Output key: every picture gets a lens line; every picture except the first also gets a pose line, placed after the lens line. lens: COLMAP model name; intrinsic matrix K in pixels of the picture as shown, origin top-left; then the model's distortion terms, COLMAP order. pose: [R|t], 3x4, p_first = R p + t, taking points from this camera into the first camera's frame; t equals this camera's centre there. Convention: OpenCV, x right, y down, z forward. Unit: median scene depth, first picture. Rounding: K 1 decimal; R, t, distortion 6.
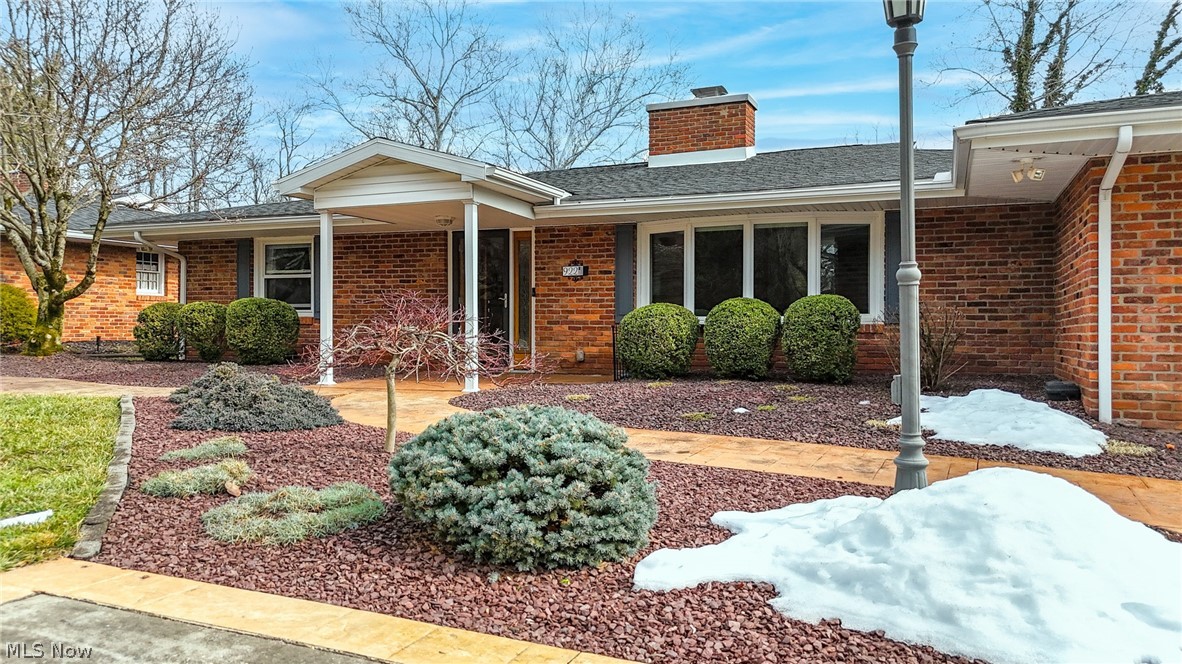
lens RADIAL K [[876.1, 0, 590.2], [0, 876.1, 327.6], [0, 0, 1]] dist [0.081677, -0.071710]
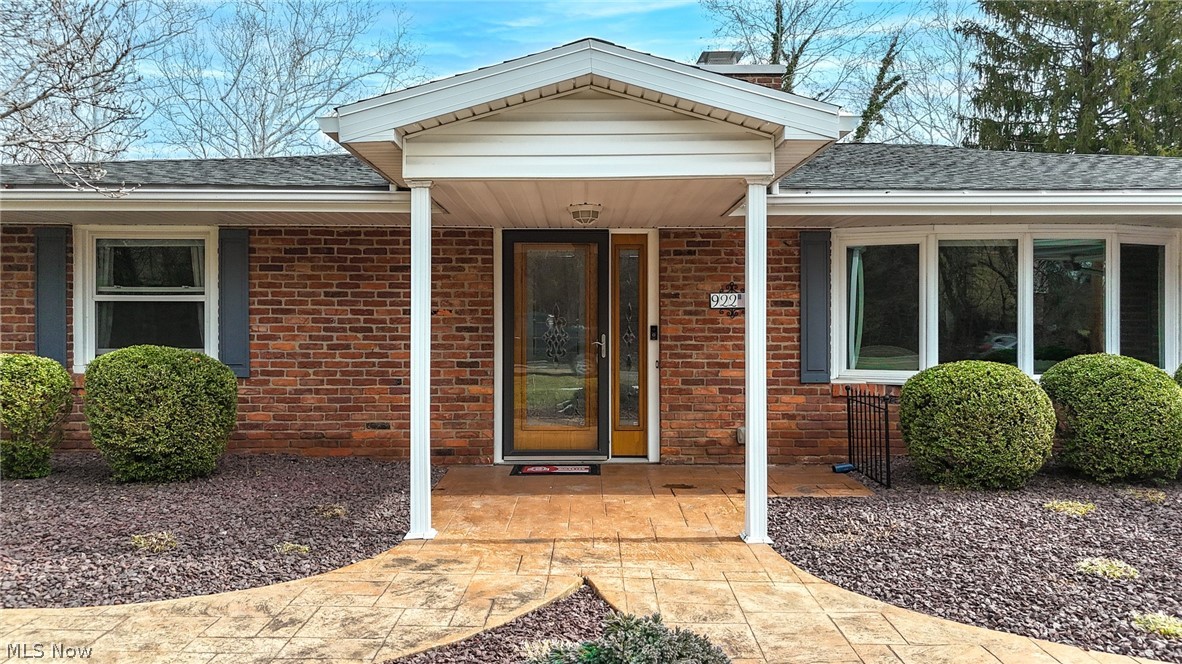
lens RADIAL K [[876.1, 0, 590.2], [0, 876.1, 327.6], [0, 0, 1]] dist [0.081677, -0.071710]
pose [[0.919187, -0.003185, 0.393809, -0.359568], [0.003533, 0.999994, -0.000160, -0.045275], [-0.393806, 0.001539, 0.919192, 0.454695]]
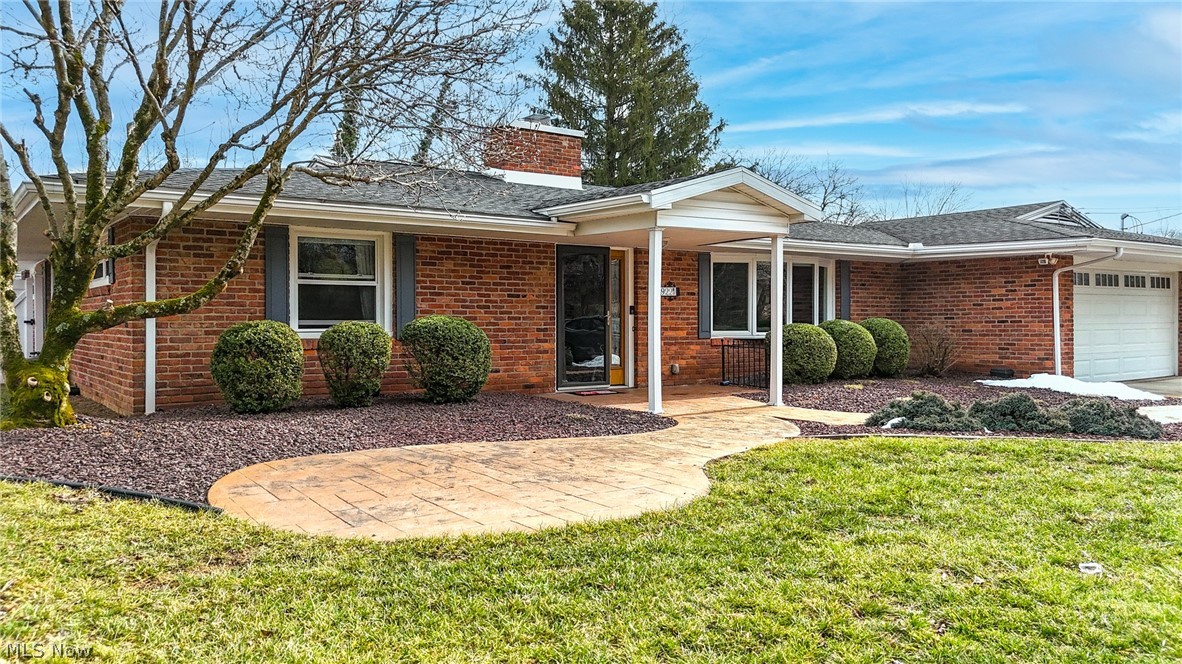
lens RADIAL K [[876.1, 0, 590.2], [0, 876.1, 327.6], [0, 0, 1]] dist [0.081677, -0.071710]
pose [[0.521203, -0.013812, 0.853321, -1.002409], [0.003275, 0.999894, 0.014184, -0.035388], [-0.853426, -0.004598, 0.521193, 0.510107]]
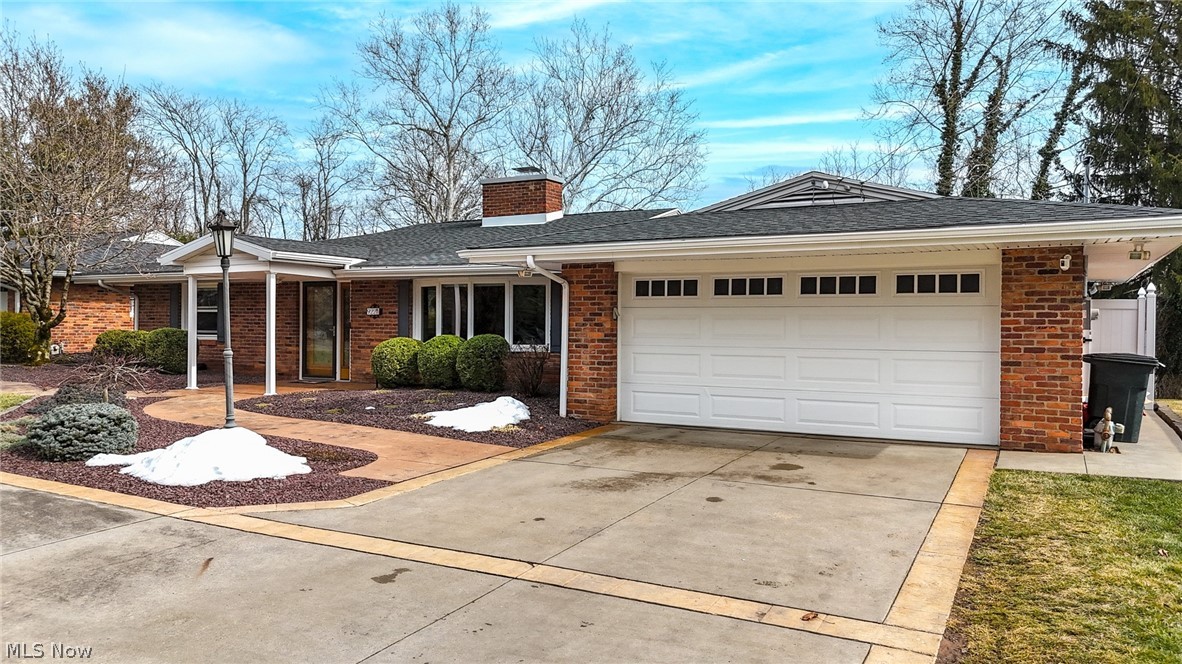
lens RADIAL K [[887.4, 0, 591.0], [0, 887.4, 332.0], [0, 0, 1]] dist [0.071934, -0.075161]
pose [[0.995954, 0.005945, -0.089672, 0.467360], [-0.005561, 0.999974, 0.004532, -0.039520], [0.089696, -0.004015, 0.995961, -0.426986]]
